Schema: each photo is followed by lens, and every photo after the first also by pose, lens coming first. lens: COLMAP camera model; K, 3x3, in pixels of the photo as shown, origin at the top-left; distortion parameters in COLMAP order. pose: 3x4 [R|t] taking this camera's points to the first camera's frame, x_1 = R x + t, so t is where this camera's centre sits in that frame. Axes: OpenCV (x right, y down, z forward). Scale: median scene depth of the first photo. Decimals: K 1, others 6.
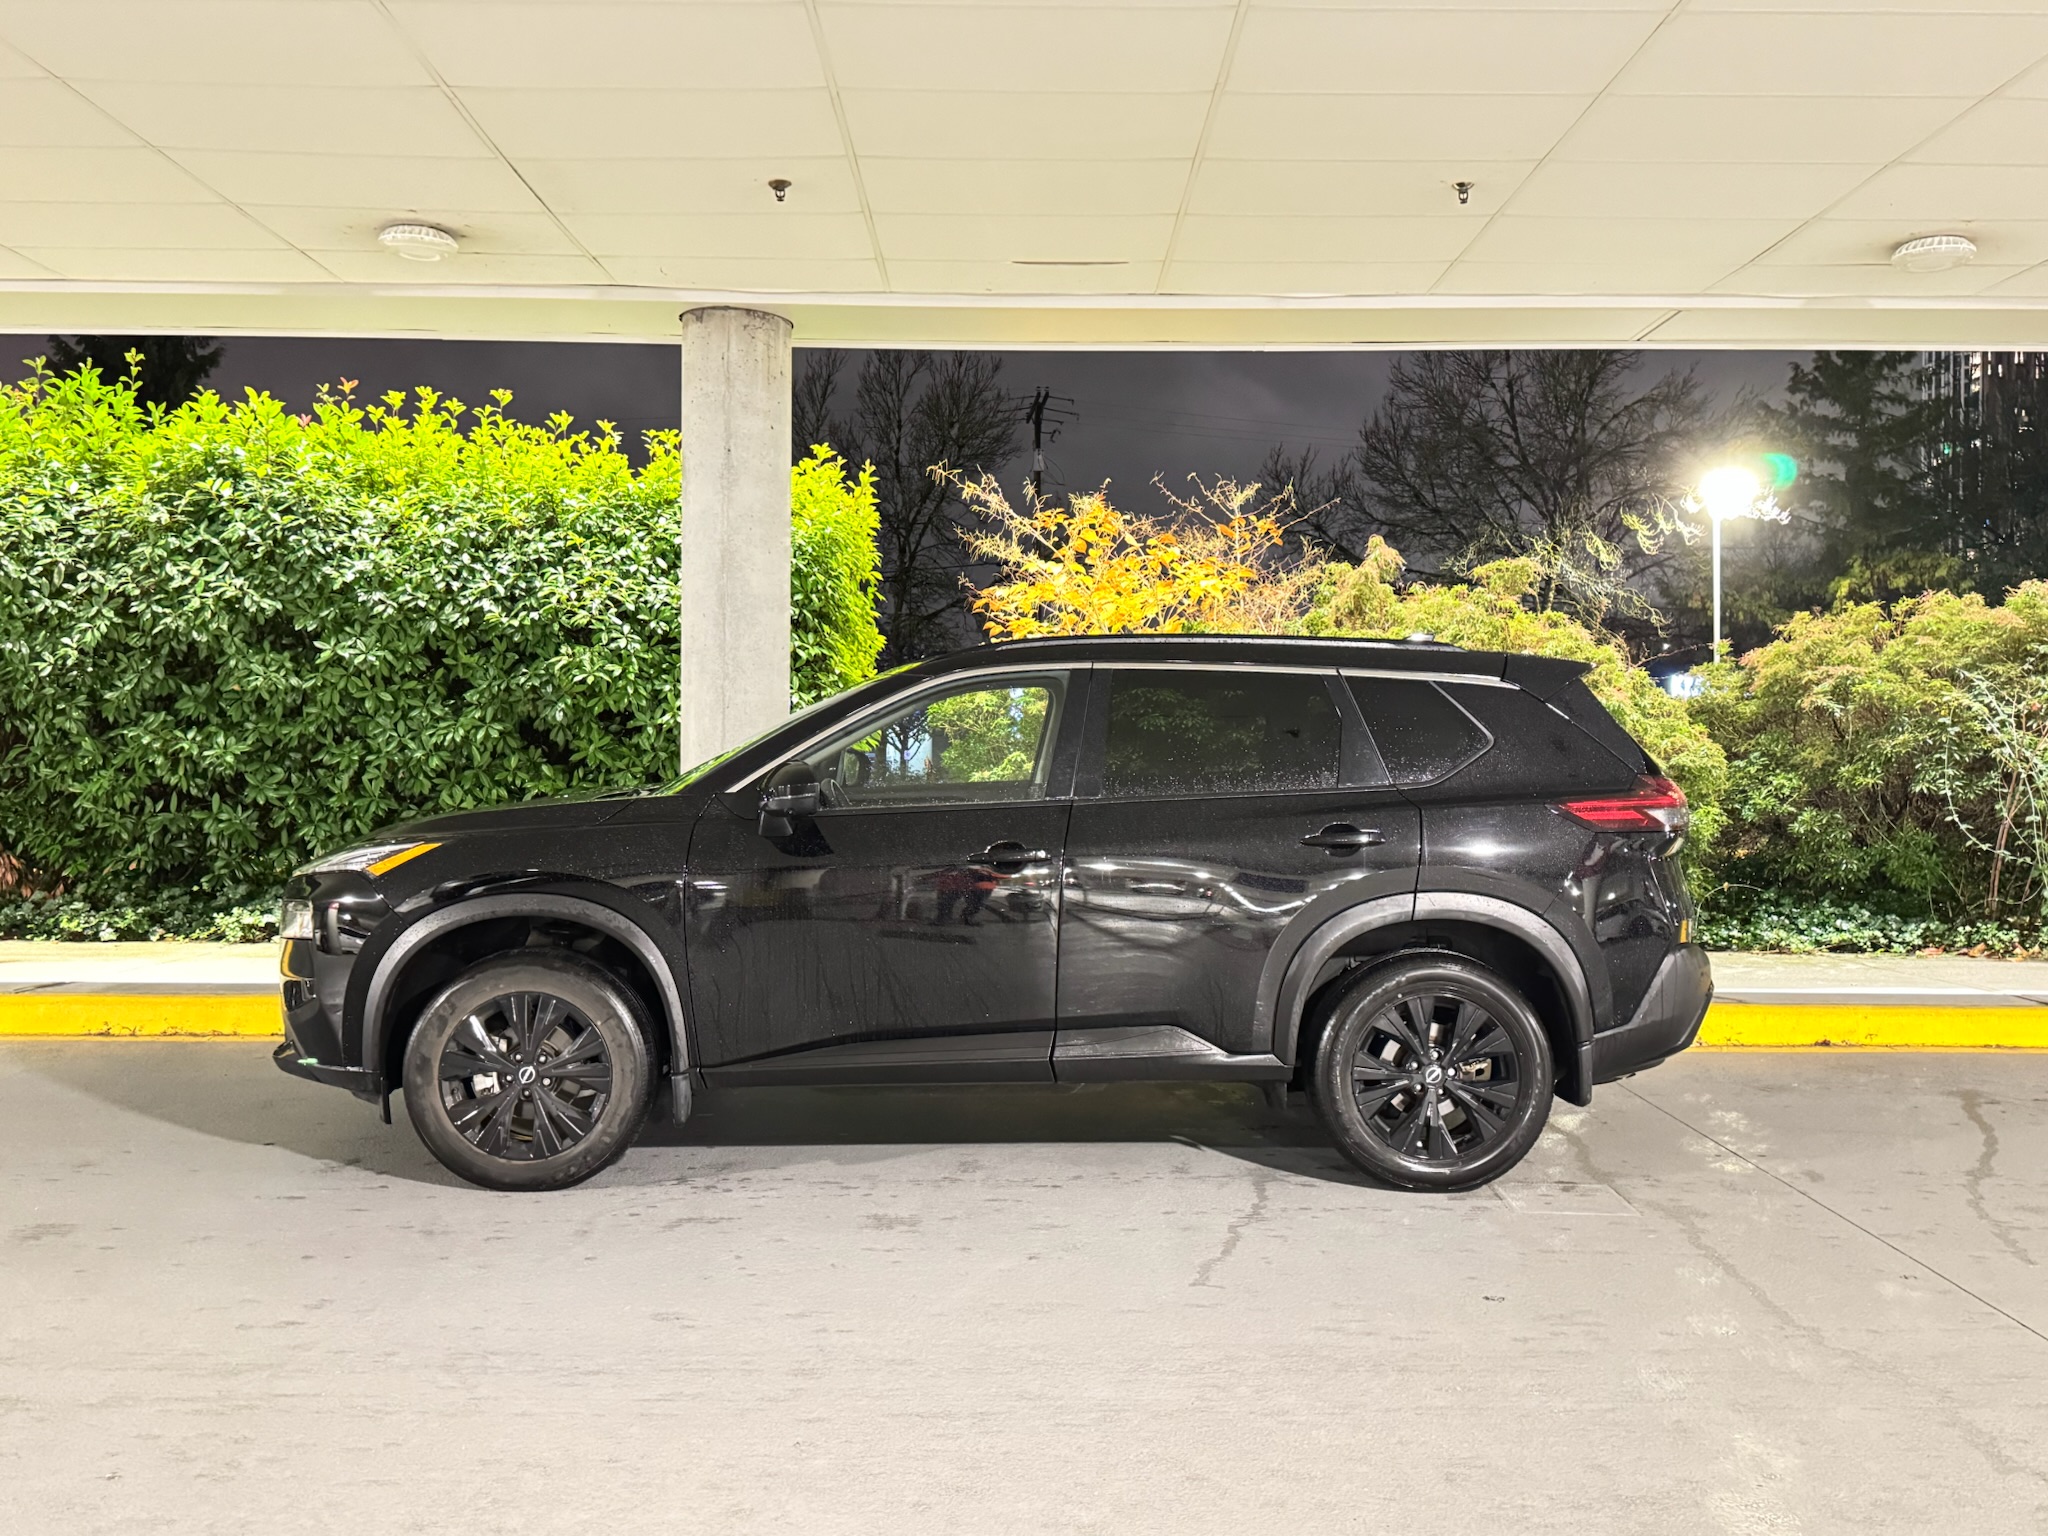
lens RADIAL K [[1716.1, 0, 1024.0], [0, 1716.1, 768.0], [0, 0, 1]] dist [0.118094, -0.189357]
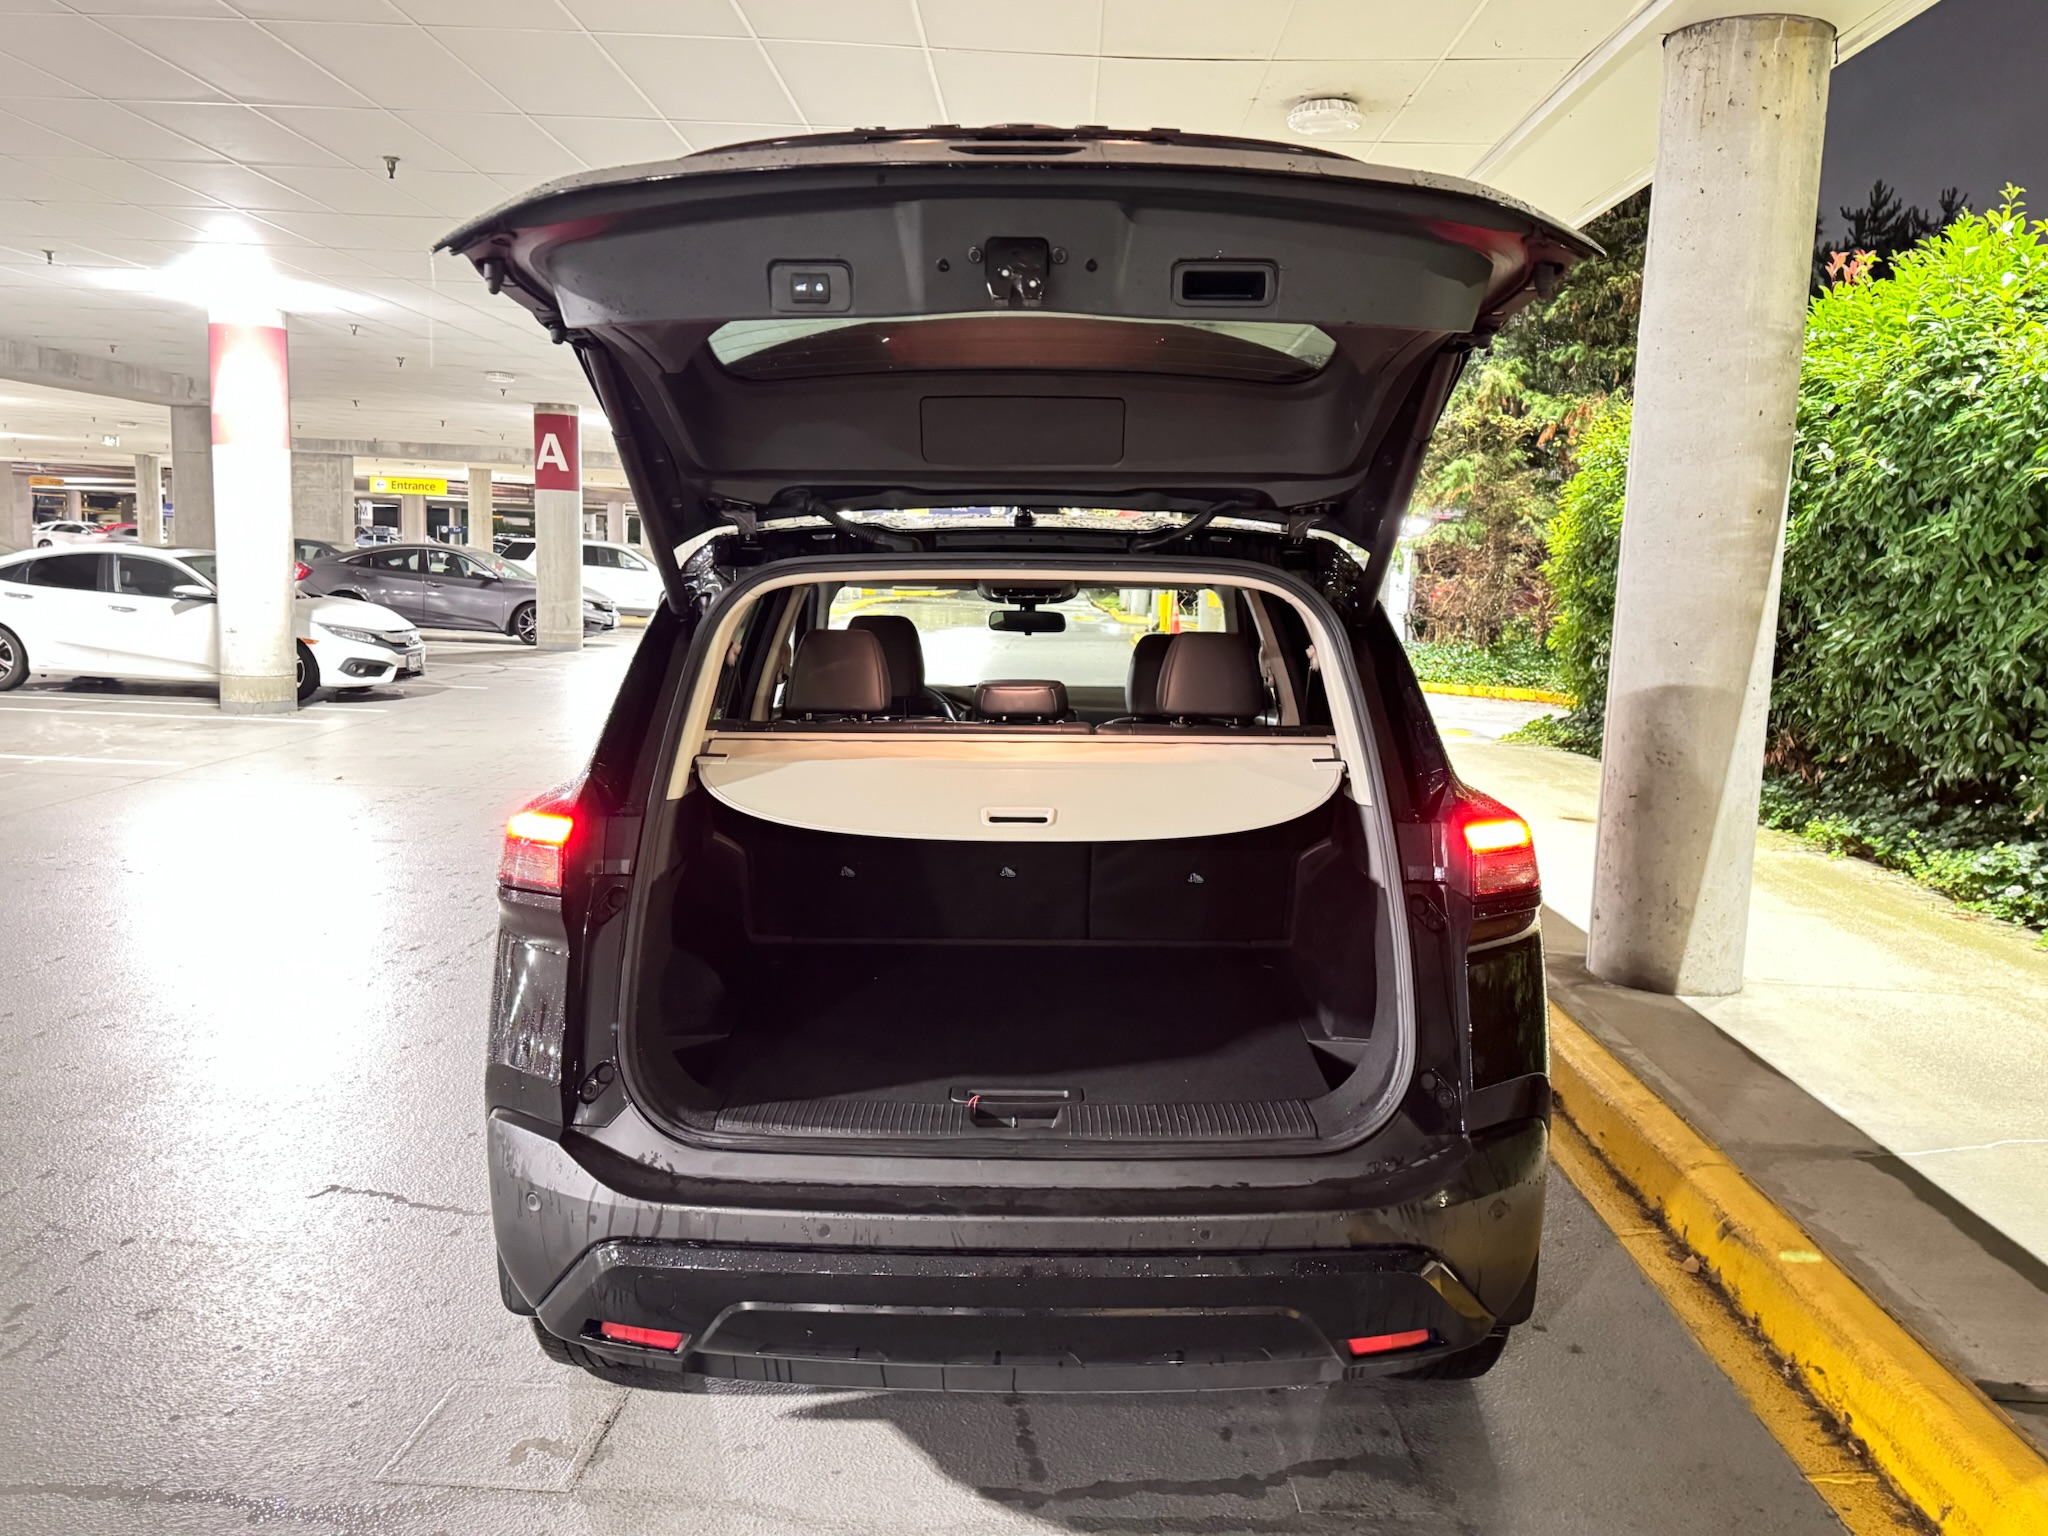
lens RADIAL K [[1652.9, 0, 1024.0], [0, 1652.9, 768.0], [0, 0, 1]] dist [0.072229, -0.108675]
pose [[-0.035001, 0.117191, -0.992492, 0.421323], [-0.037092, 0.992264, 0.118472, -0.030546], [0.998699, 0.040960, -0.030383, 0.587912]]
